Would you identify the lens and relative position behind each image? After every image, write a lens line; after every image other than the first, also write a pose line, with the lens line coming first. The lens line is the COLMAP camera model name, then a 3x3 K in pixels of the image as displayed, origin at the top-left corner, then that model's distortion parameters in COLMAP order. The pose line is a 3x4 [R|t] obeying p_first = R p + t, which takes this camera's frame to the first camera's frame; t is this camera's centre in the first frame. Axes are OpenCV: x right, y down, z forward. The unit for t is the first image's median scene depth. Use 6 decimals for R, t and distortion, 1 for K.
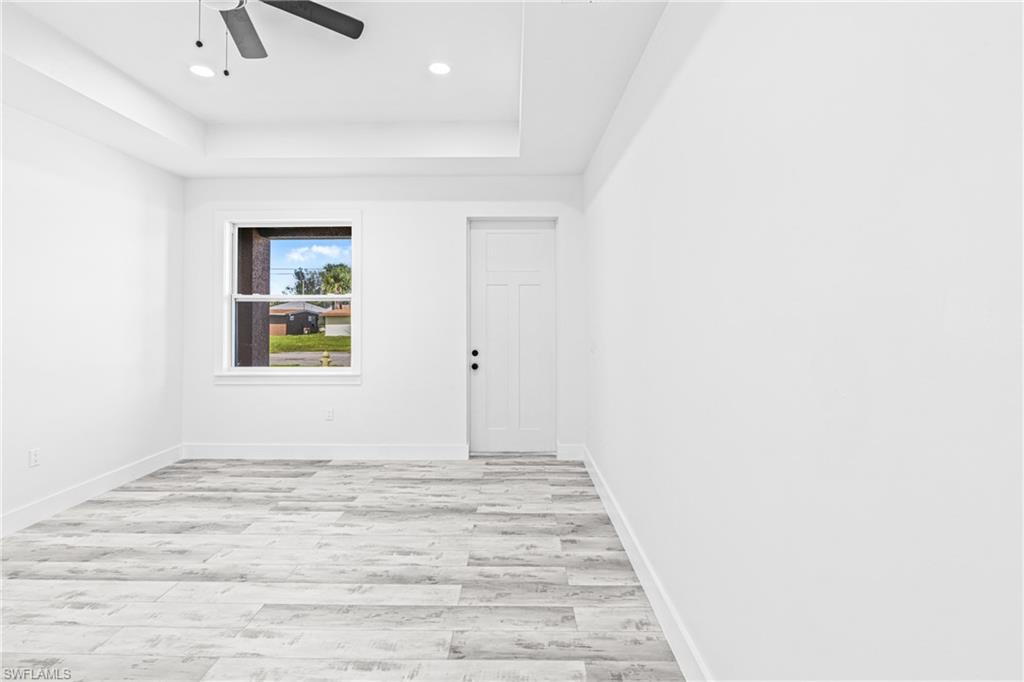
lens RADIAL K [[469.2, 0, 506.4], [0, 469.2, 323.2], [0, 0, 1]] dist [-0.014432, 0.005263]
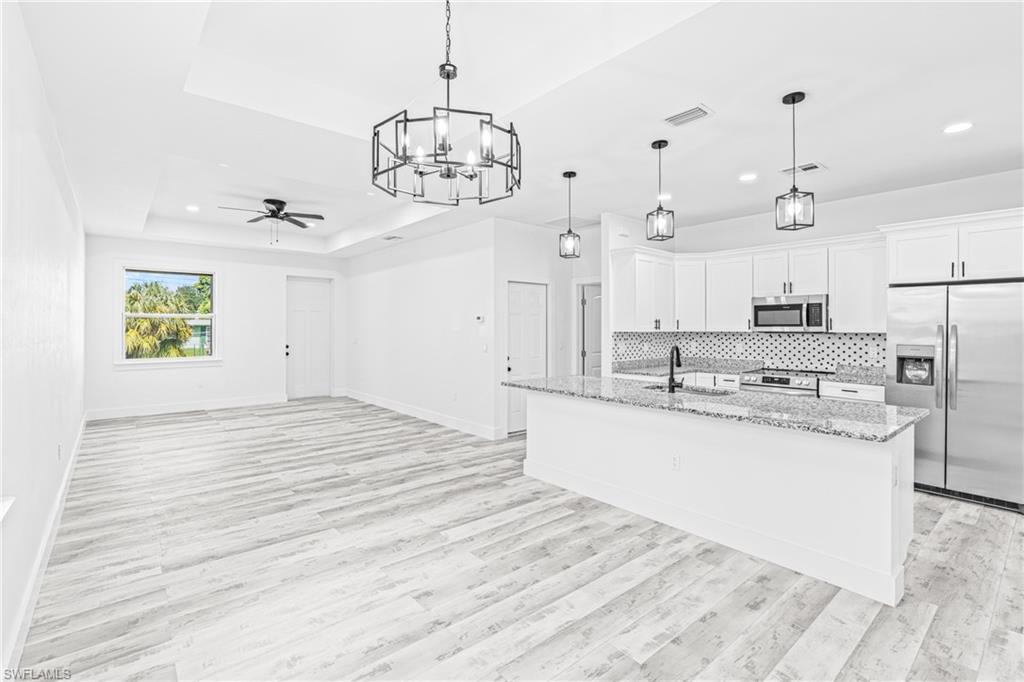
lens RADIAL K [[469.2, 0, 509.2], [0, 469.2, 325.7], [0, 0, 1]] dist [-0.014432, 0.005263]
pose [[0.752823, 0.002676, 0.658218, -0.985189], [0.007188, 0.999899, -0.012285, 0.013754], [-0.658184, 0.013980, 0.752727, -1.568912]]
